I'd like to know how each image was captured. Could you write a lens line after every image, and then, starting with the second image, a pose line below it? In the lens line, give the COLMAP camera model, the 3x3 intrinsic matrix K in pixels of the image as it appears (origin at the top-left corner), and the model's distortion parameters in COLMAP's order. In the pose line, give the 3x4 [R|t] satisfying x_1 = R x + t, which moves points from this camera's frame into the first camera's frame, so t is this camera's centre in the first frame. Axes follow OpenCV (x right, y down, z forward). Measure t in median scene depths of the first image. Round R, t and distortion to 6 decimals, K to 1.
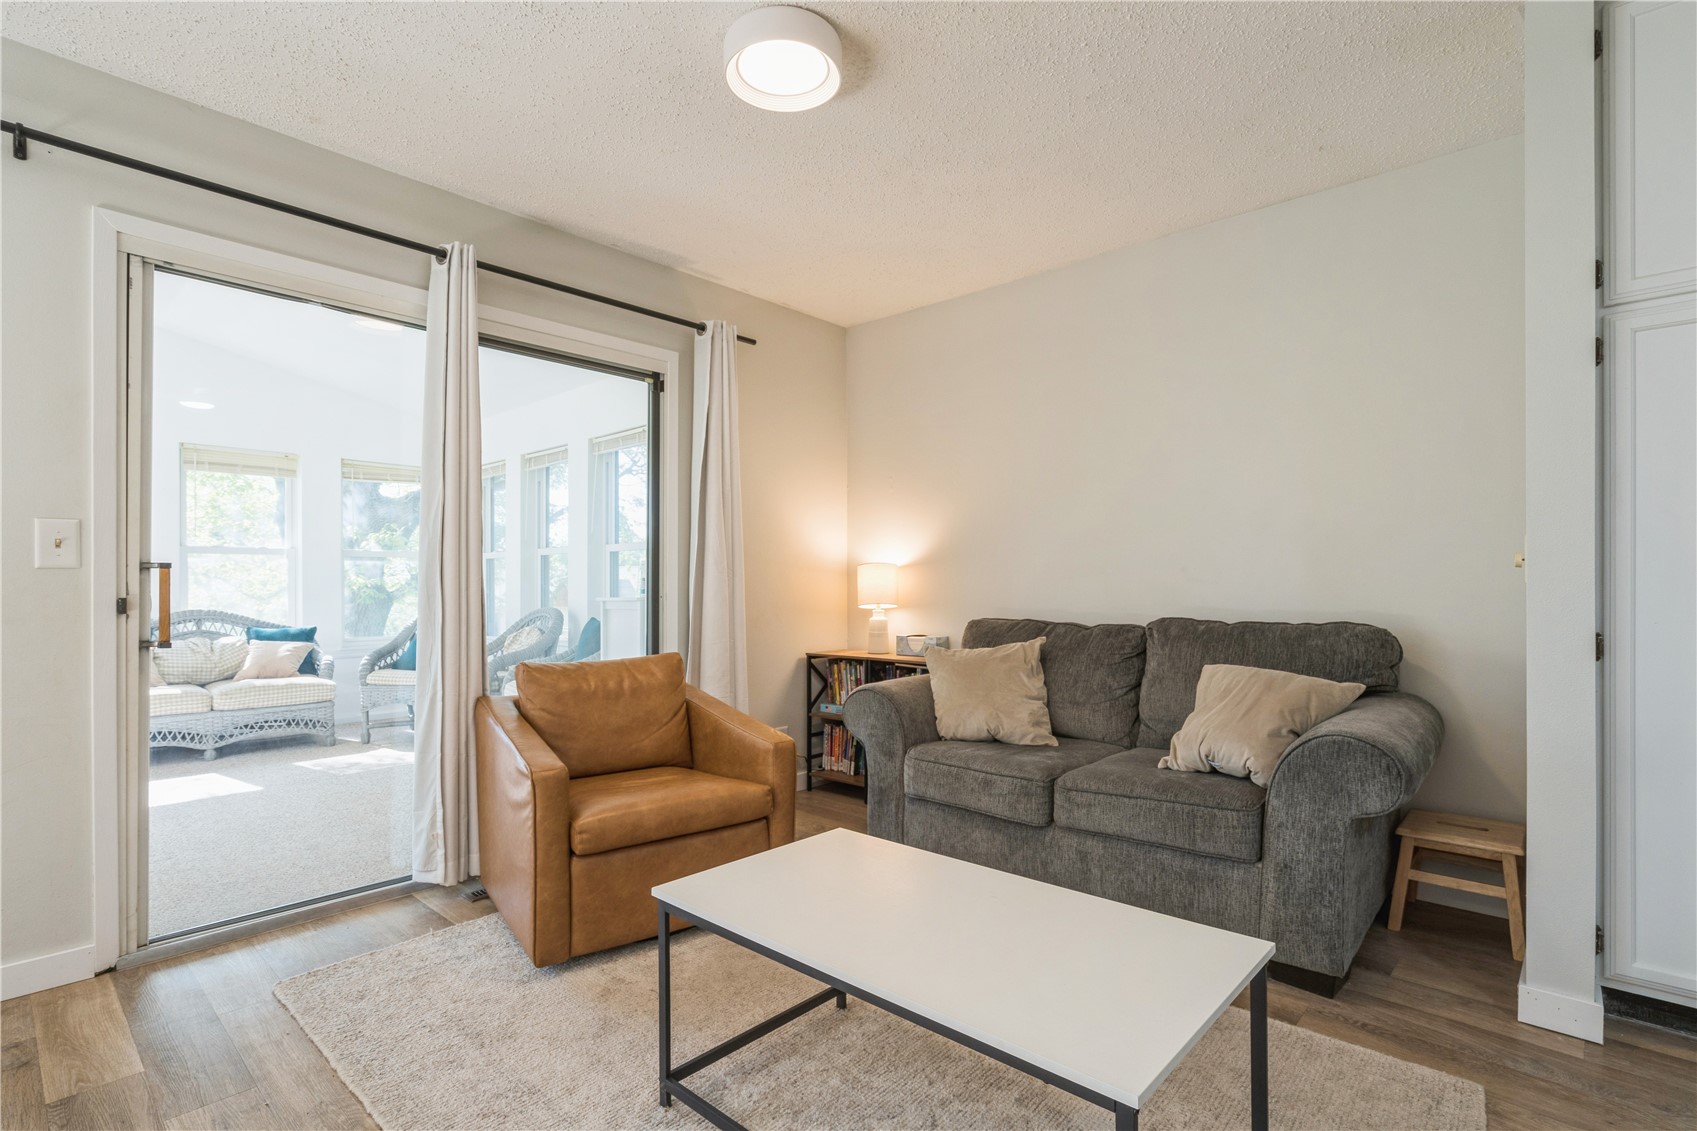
lens RADIAL K [[806.1, 0, 848.5], [0, 806.1, 583.8], [0, 0, 1]] dist [-0.004232, -0.000575]
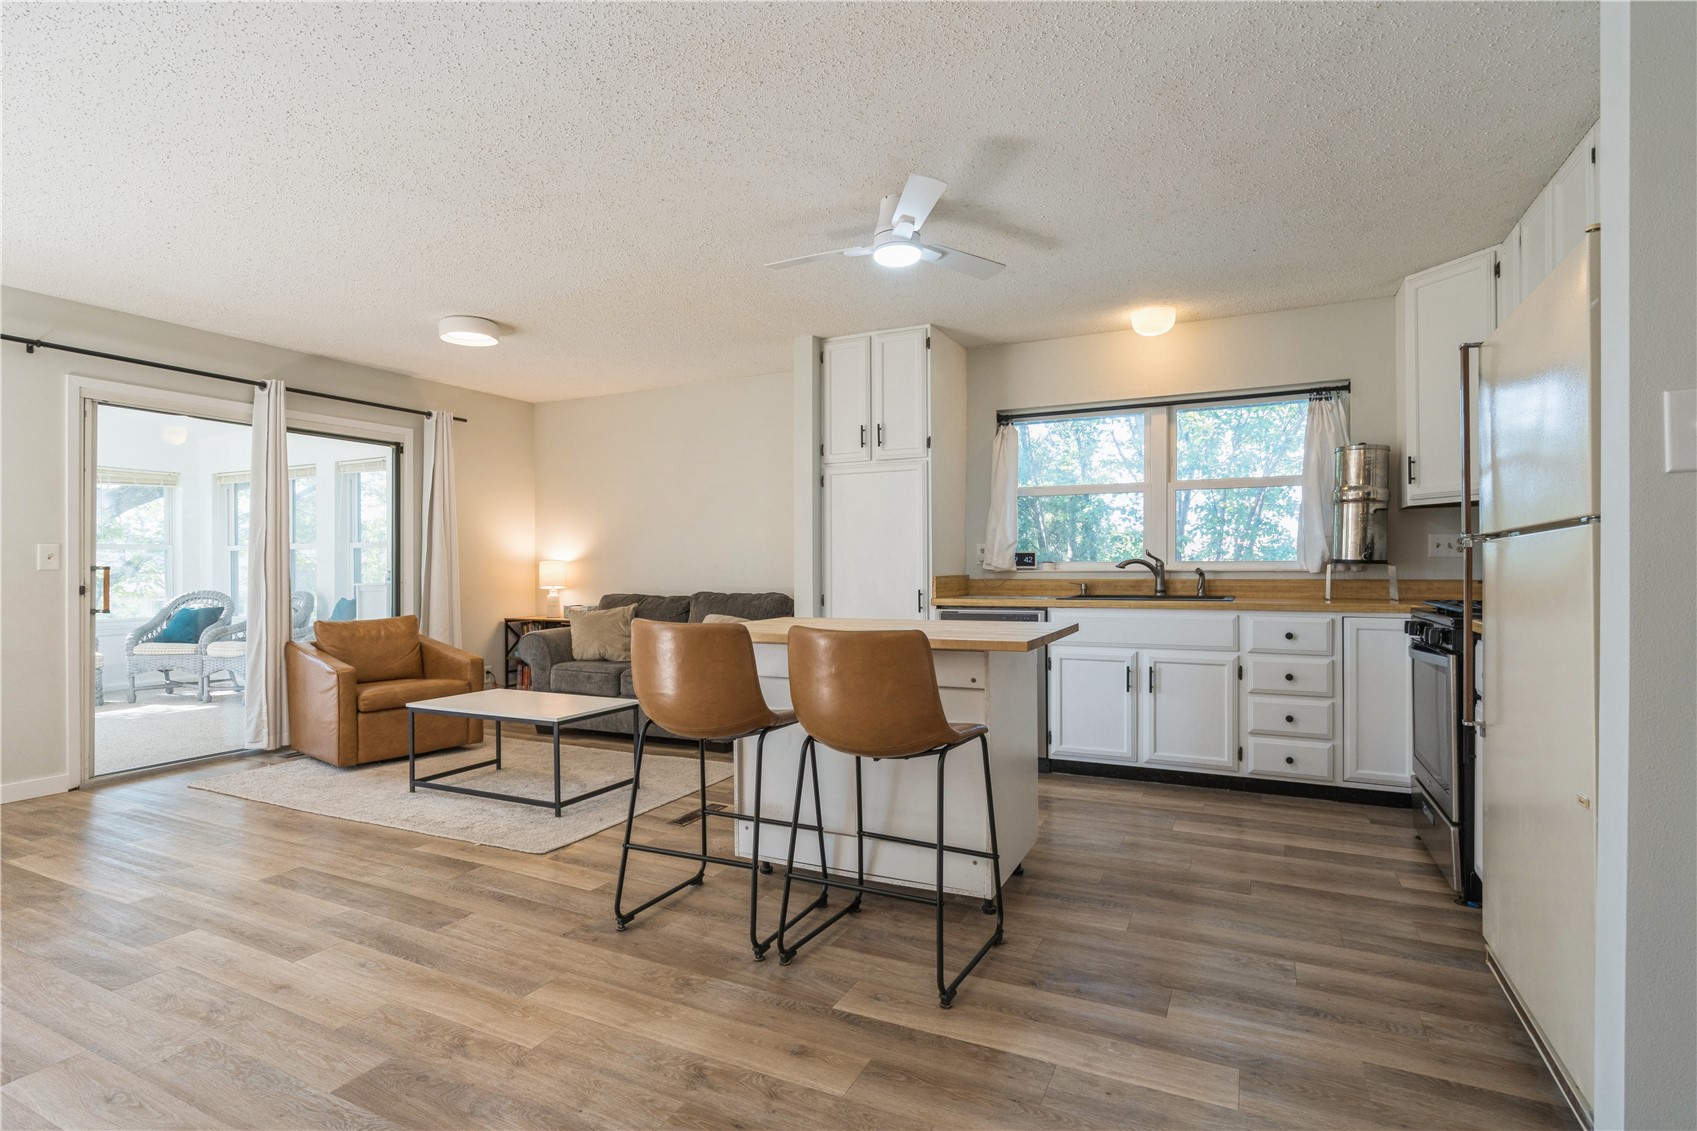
lens RADIAL K [[834.3, 0, 829.1], [0, 834.3, 566.0], [0, 0, 1]] dist [0.005586, 0.000859]
pose [[0.965413, -0.002114, 0.260716, 0.170276], [0.001821, 0.999997, 0.001364, -0.019203], [-0.260718, -0.000842, 0.965415, -0.909374]]
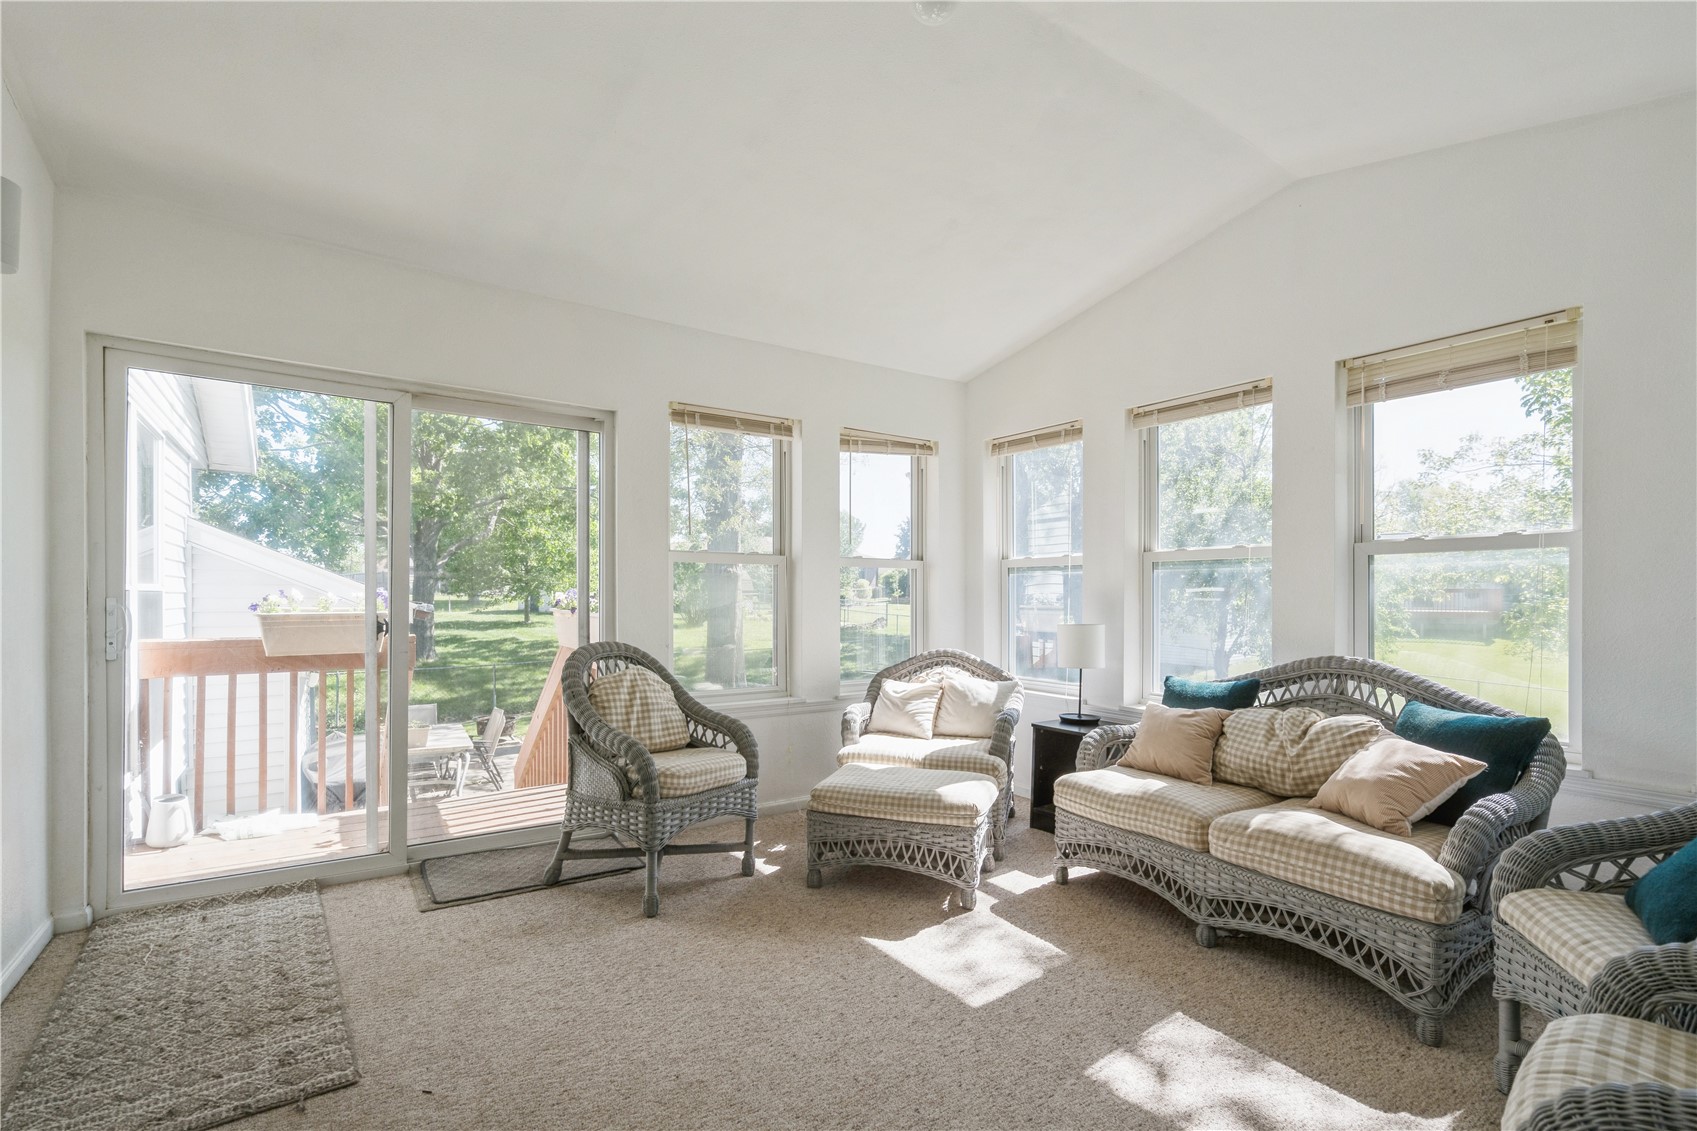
lens RADIAL K [[780.3, 0, 847.9], [0, 780.3, 594.6], [0, 0, 1]] dist [-0.000407, 0.000035]
pose [[-0.236141, 0.000921, -0.971718, -0.380249], [0.003499, 0.999994, 0.000097, -0.020510], [0.971713, -0.003377, -0.236142, 1.422133]]
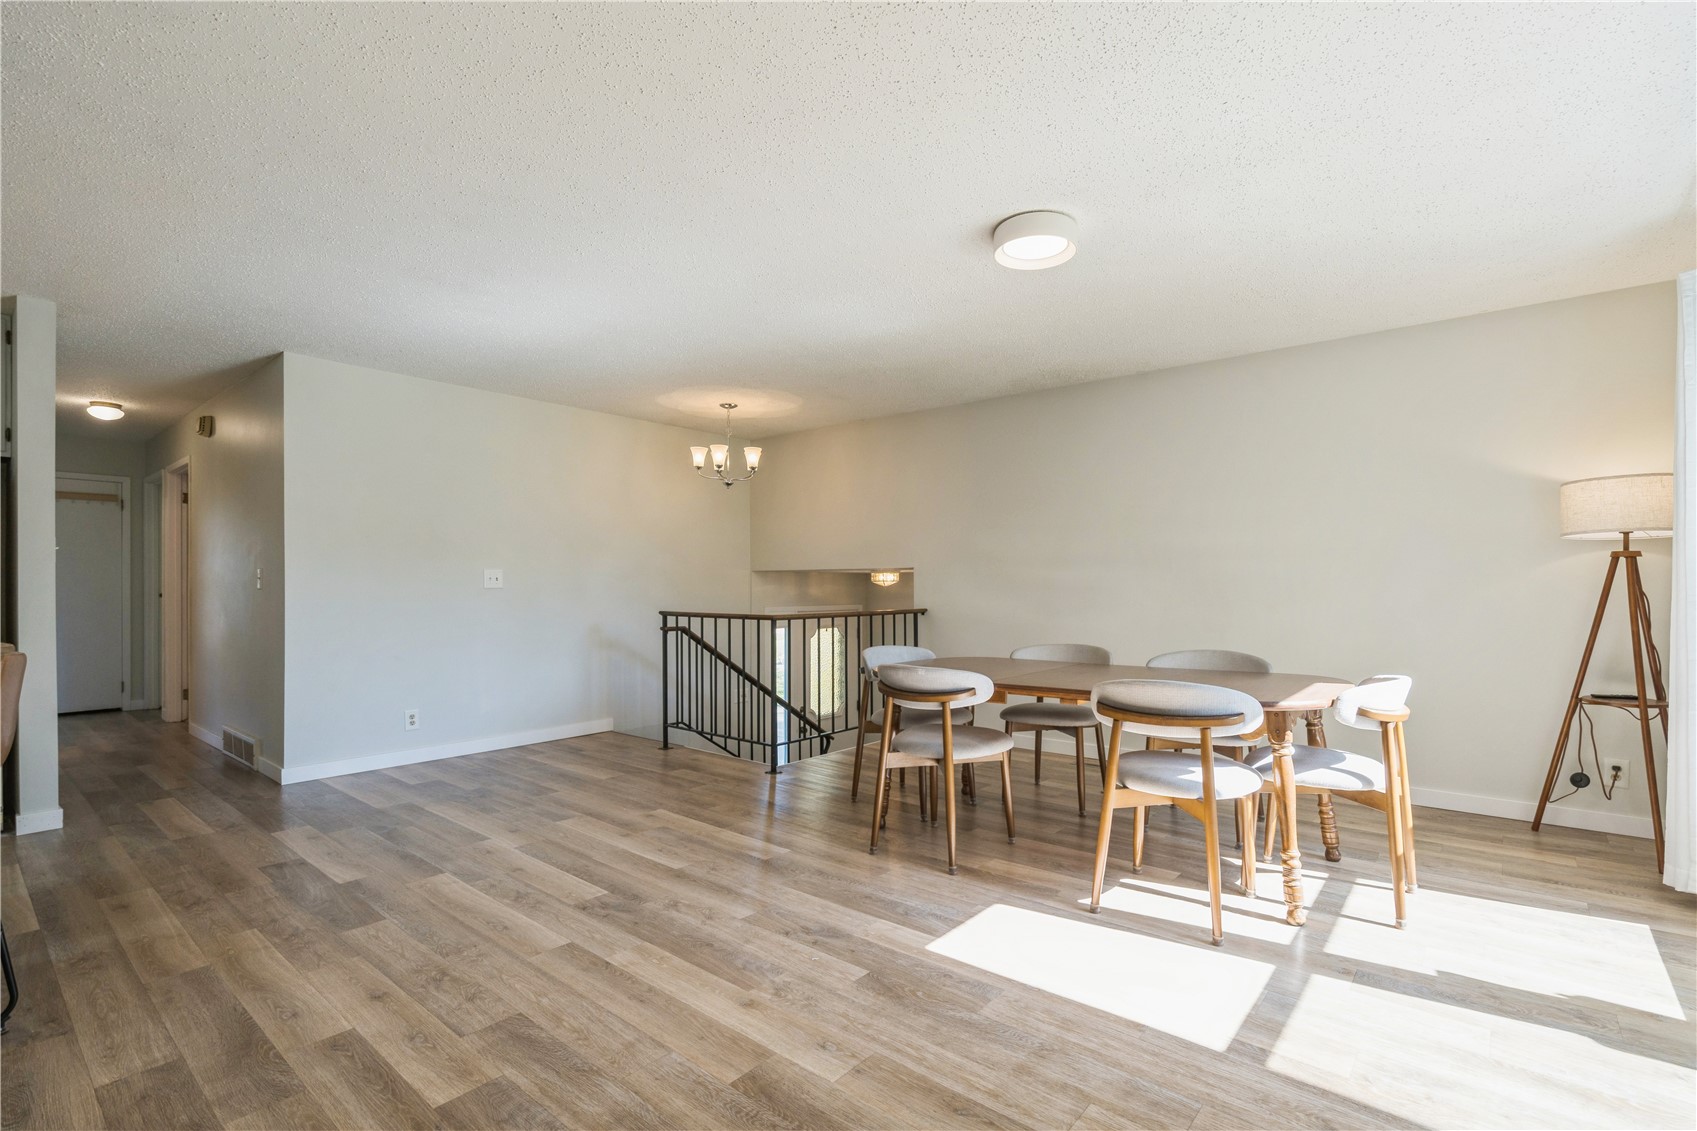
lens RADIAL K [[780.3, 0, 847.9], [0, 780.3, 594.6], [0, 0, 1]] dist [-0.000407, 0.000035]
pose [[-0.999308, 0.004590, -0.036924, -0.471582], [0.004220, 0.999940, 0.010083, -0.022810], [0.036968, 0.009920, -0.999267, 0.568454]]
